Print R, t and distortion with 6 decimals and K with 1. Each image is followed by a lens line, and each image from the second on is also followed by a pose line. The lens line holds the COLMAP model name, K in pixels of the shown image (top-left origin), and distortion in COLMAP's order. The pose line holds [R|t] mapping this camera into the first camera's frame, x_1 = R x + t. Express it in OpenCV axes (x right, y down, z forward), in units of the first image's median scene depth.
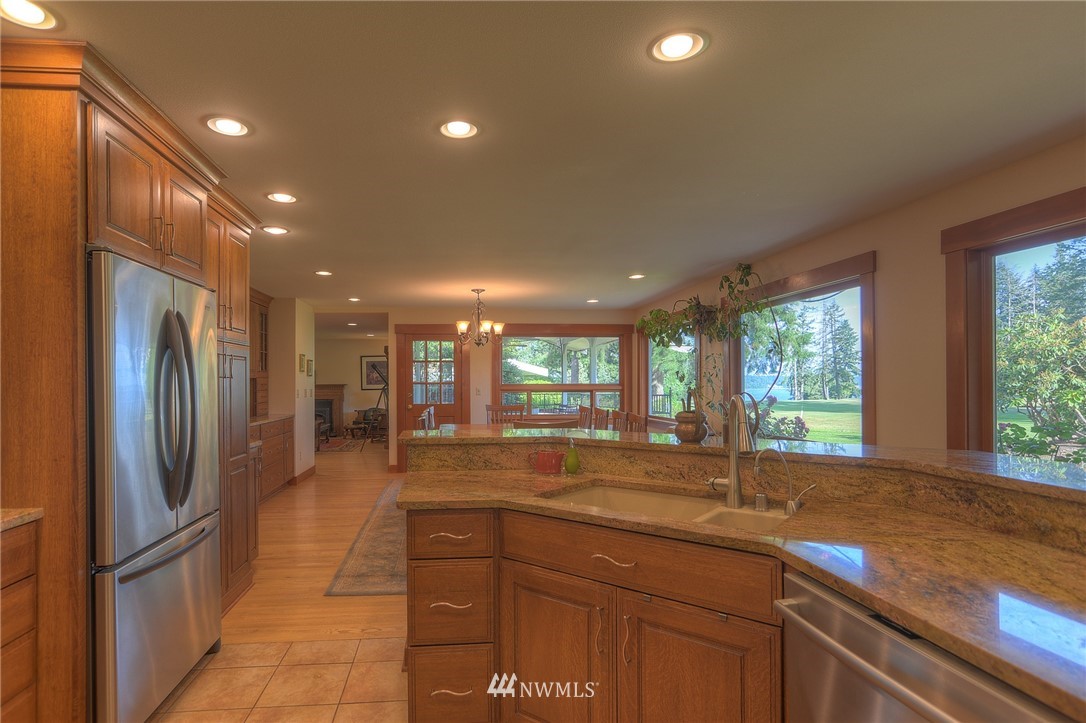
lens RADIAL K [[550.6, 0, 543.5], [0, 550.6, 368.9], [0, 0, 1]] dist [-0.034004, 0.022809]
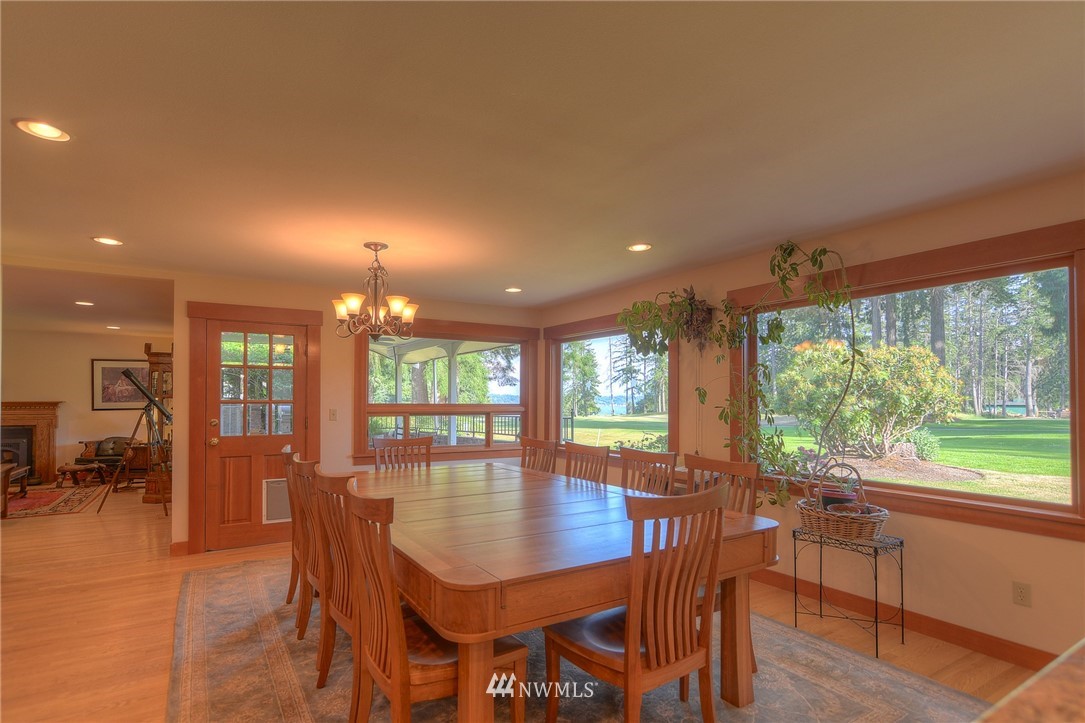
lens RADIAL K [[542.6, 0, 541.7], [0, 542.6, 388.5], [0, 0, 1]] dist [0.000055, 0.021479]
pose [[0.925314, 0.014806, 0.378913, -0.126671], [-0.016530, 0.999863, 0.001296, 0.003765], [-0.378842, -0.007463, 0.925431, 0.285196]]
